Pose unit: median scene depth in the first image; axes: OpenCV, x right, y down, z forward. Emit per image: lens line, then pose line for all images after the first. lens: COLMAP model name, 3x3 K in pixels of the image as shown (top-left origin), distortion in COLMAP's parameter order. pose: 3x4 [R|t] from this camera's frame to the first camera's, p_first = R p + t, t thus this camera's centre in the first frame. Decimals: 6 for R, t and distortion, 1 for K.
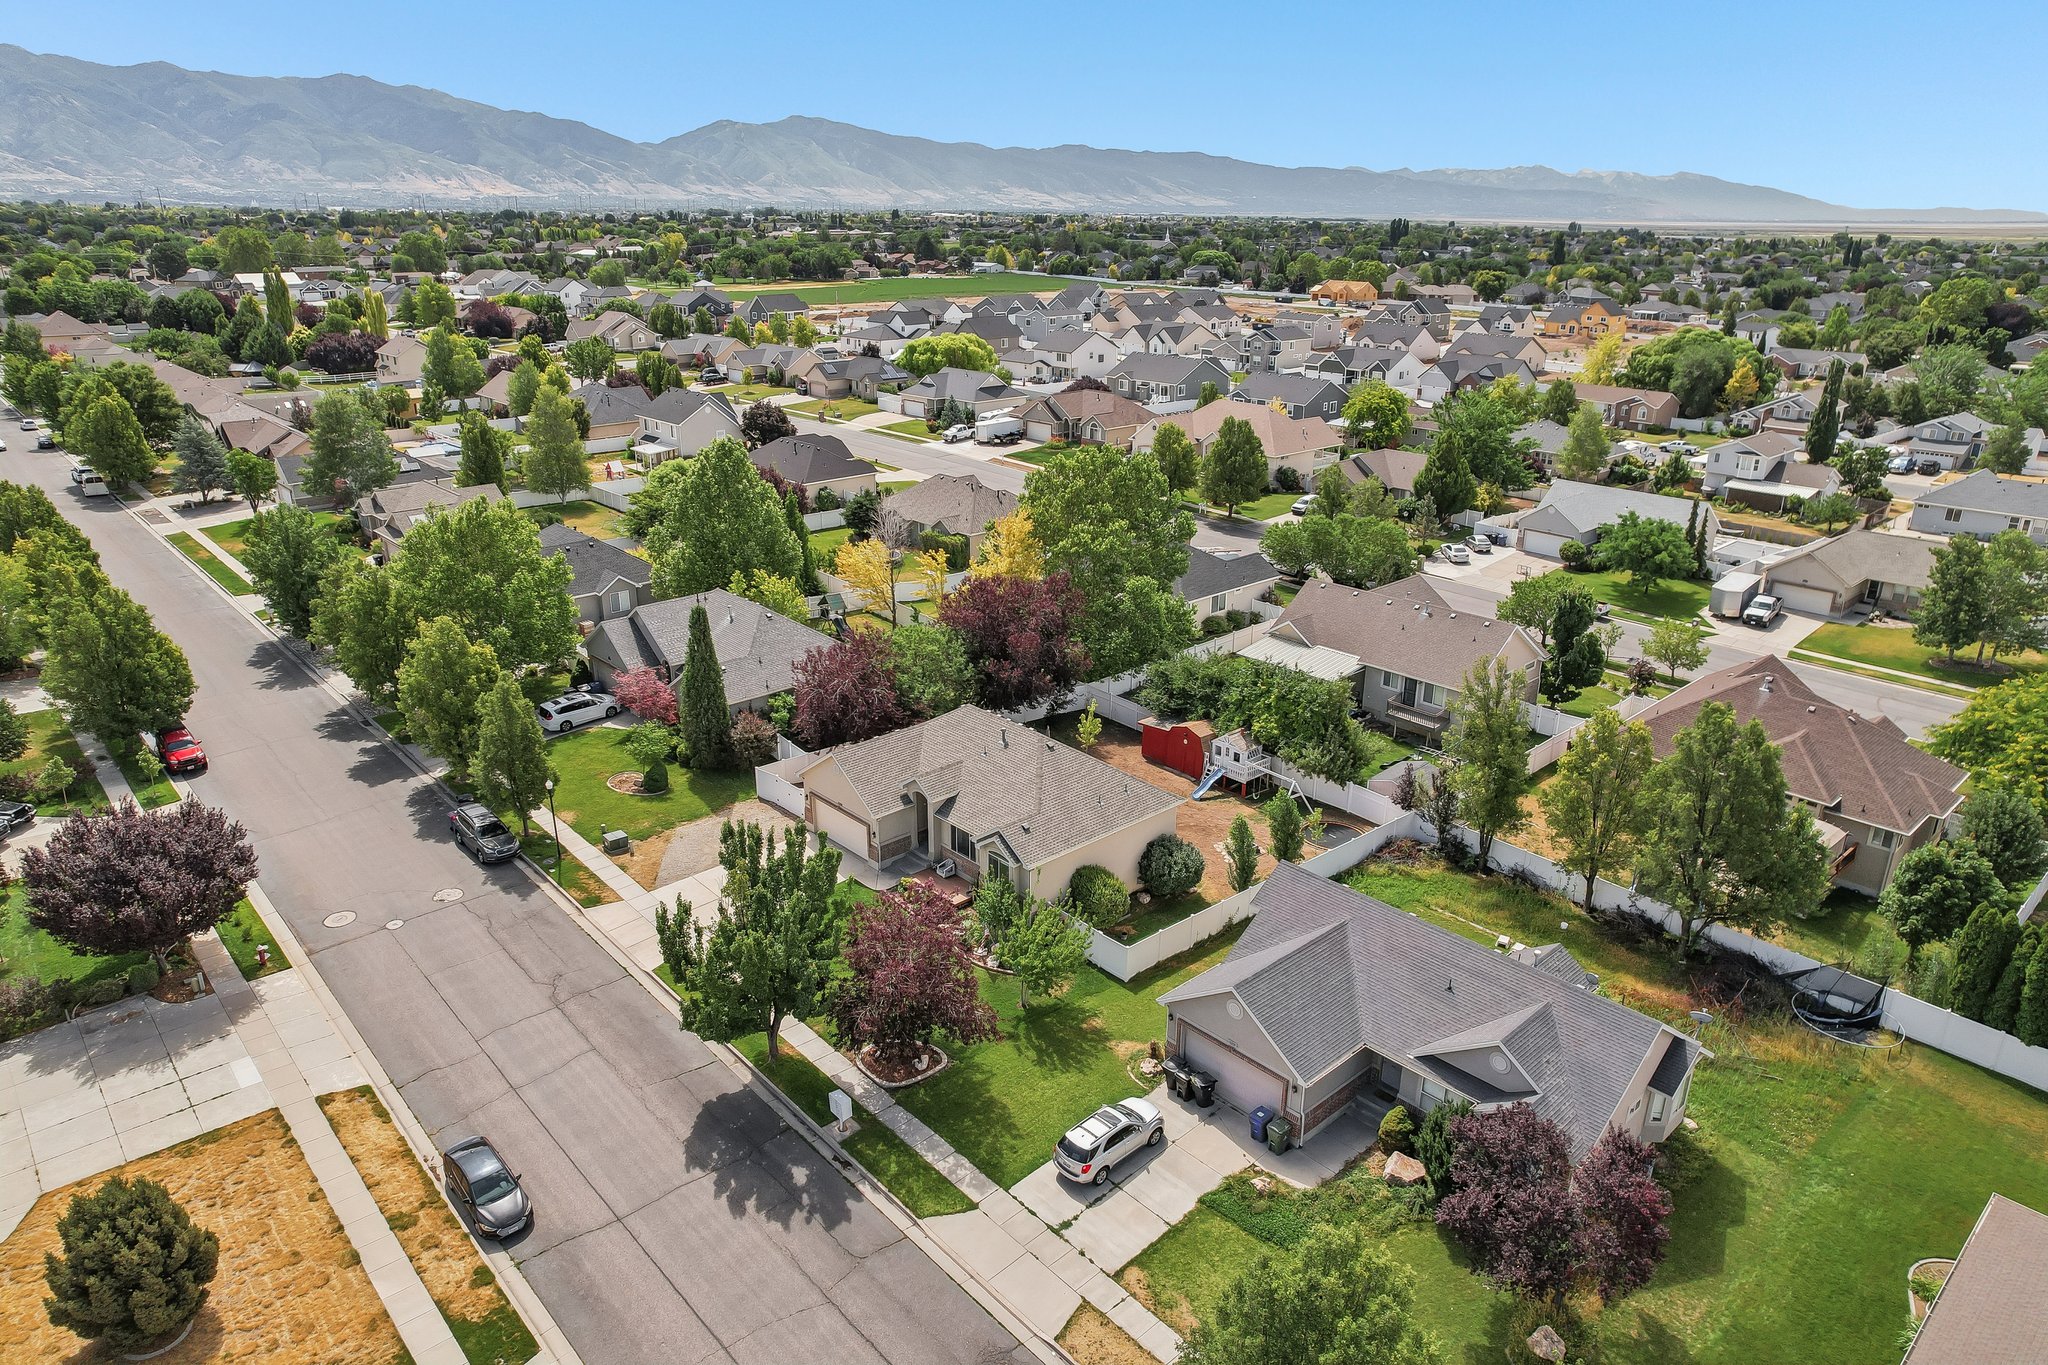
lens RADIAL K [[1315.4, 0, 1025.5], [0, 1315.4, 684.4], [0, 0, 1]] dist [-0.080104, 0.071061]
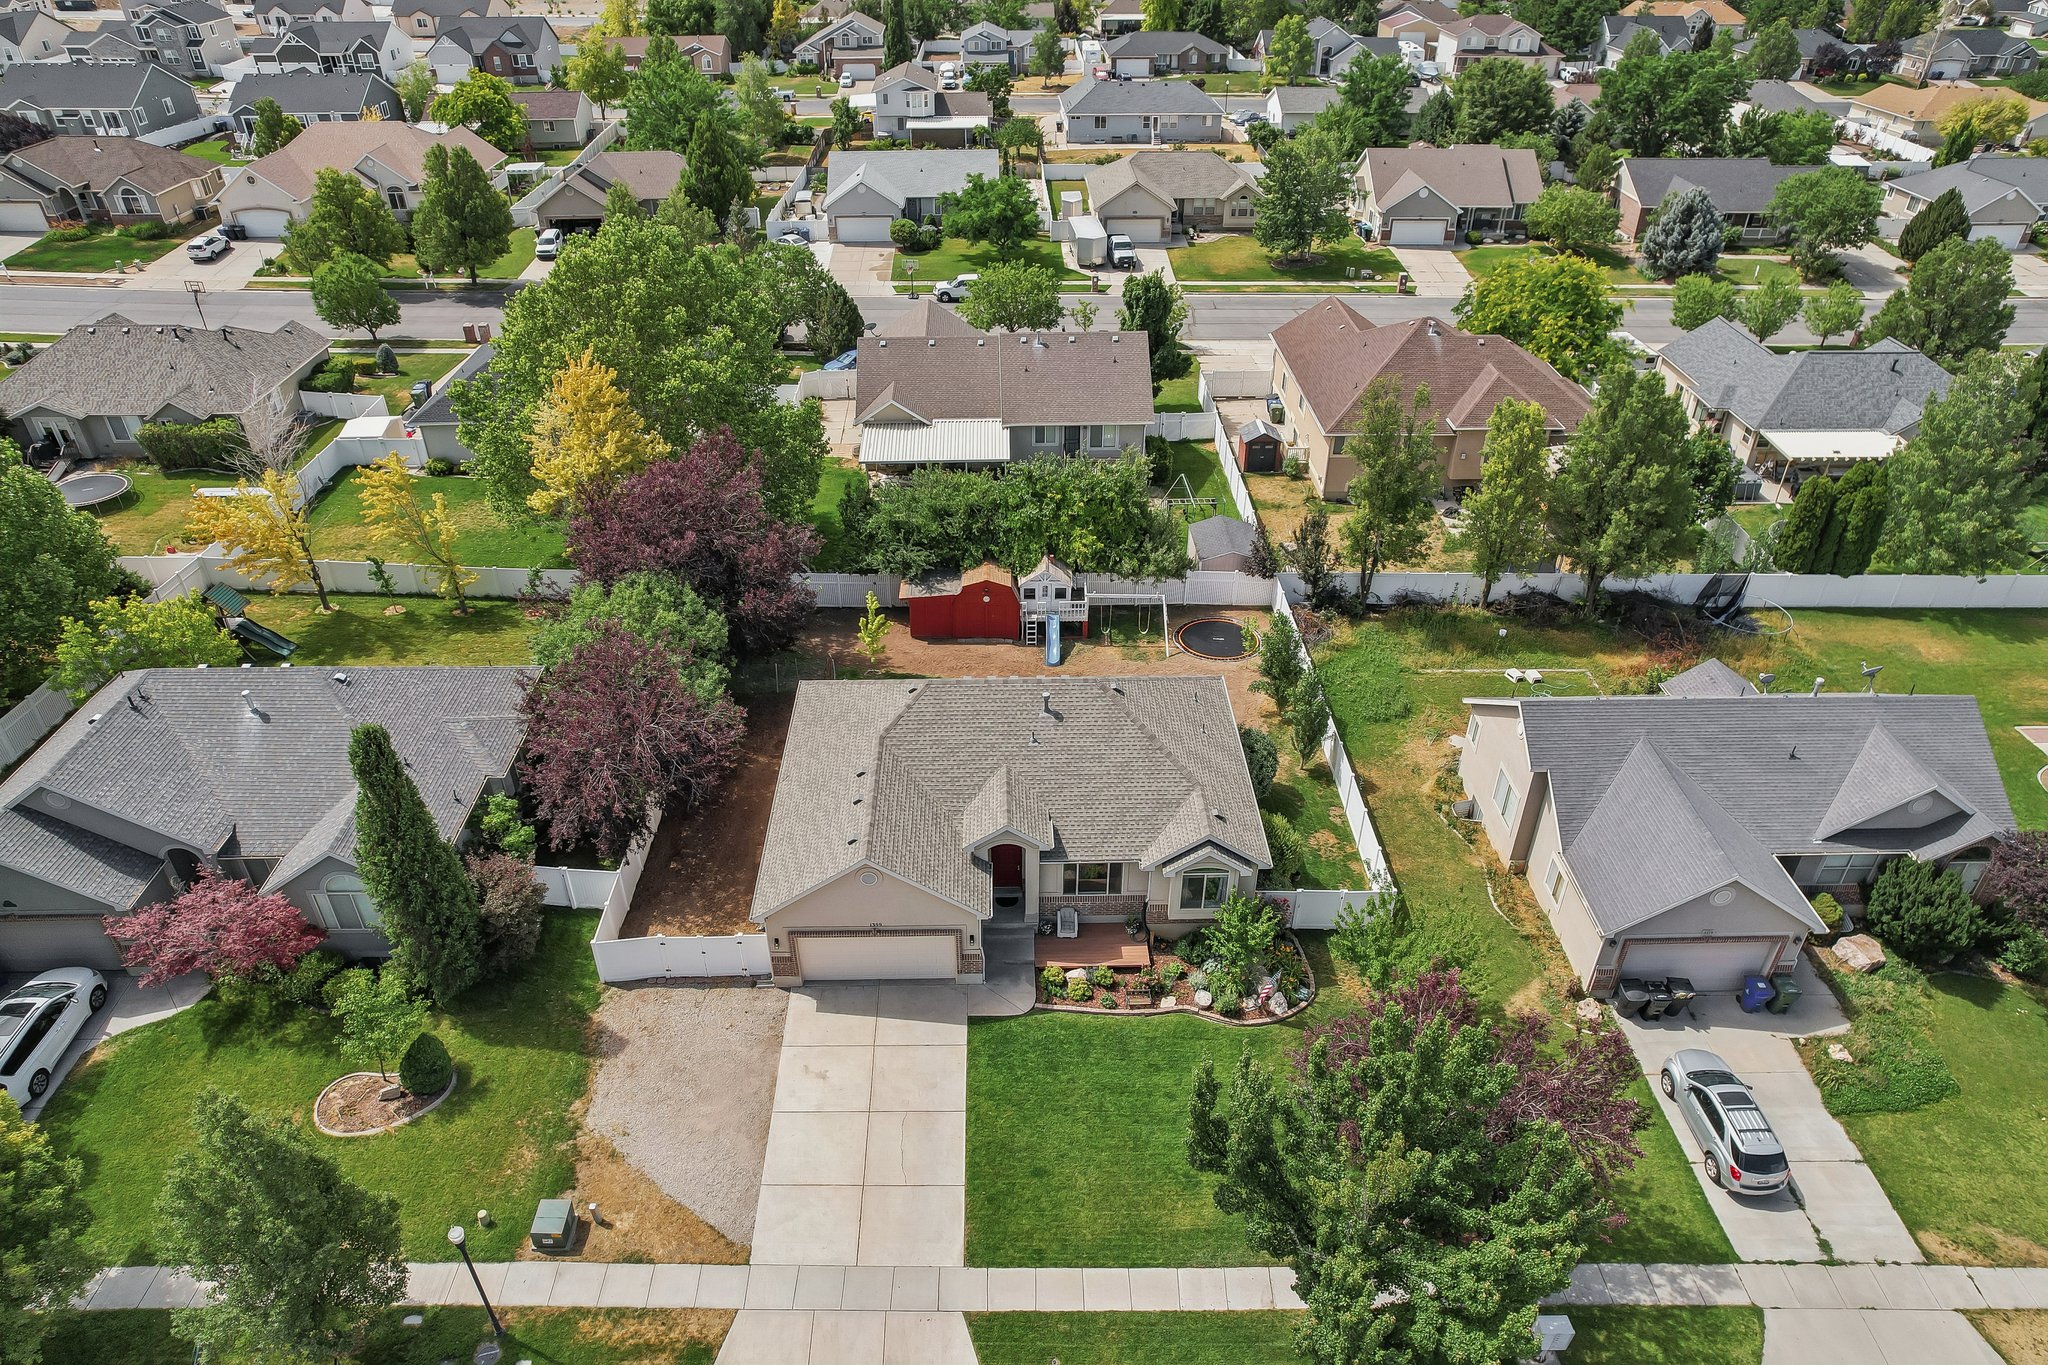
lens RADIAL K [[1315.4, 0, 1025.5], [0, 1315.4, 684.4], [0, 0, 1]] dist [-0.080104, 0.071061]
pose [[0.658003, -0.422461, 0.623345, -0.340673], [0.262214, 0.904536, 0.336241, -0.153681], [-0.705886, -0.057798, 0.705963, 0.436047]]
